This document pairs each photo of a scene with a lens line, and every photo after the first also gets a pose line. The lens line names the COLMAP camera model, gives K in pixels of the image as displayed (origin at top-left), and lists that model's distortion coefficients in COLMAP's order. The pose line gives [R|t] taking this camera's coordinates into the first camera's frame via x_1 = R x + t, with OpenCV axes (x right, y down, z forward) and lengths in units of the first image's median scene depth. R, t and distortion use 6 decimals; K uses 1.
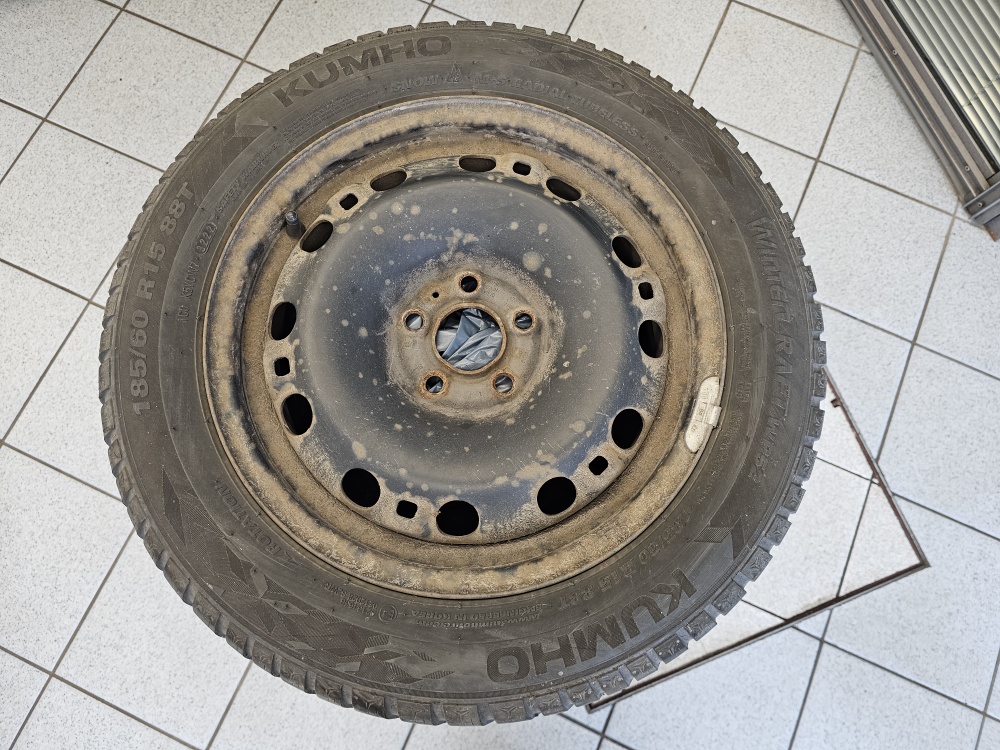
lens RADIAL K [[687.1, 0, 500.0], [0, 687.1, 375.0], [0, 0, 1]] dist [0.064440, -0.075996]
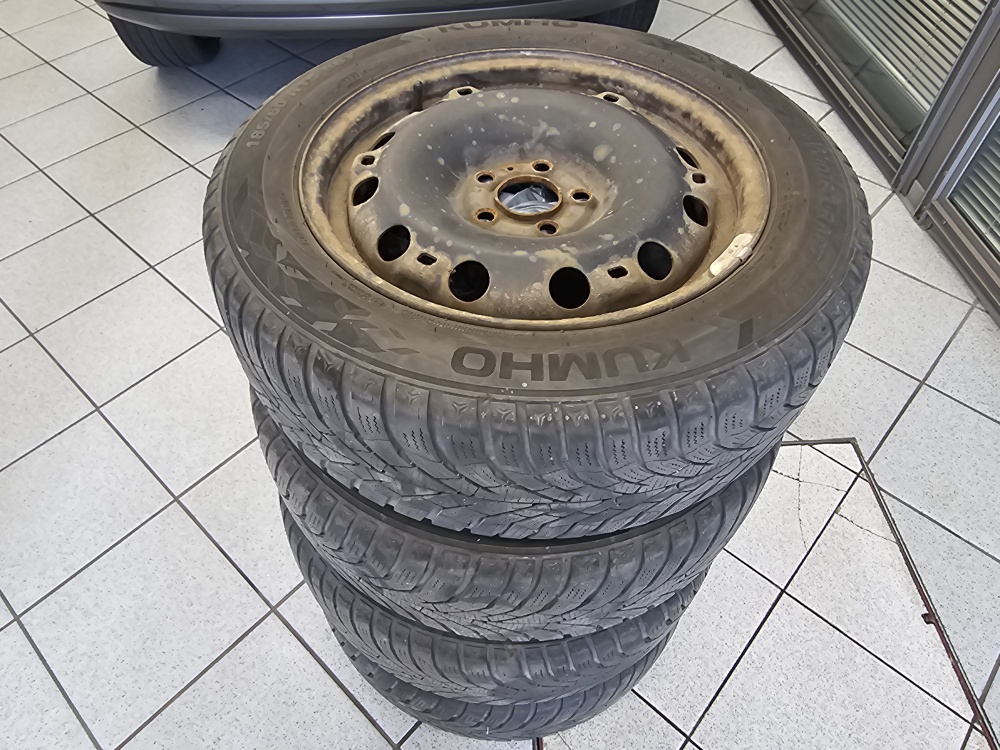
lens RADIAL K [[697.2, 0, 459.8], [0, 697.2, 374.0], [0, 0, 1]] dist [-0.006246, 0.003968]
pose [[0.942069, 0.232536, -0.241730, 0.191002], [-0.314522, 0.862819, -0.395750, 0.681243], [0.116543, 0.448854, 0.885973, 0.126680]]
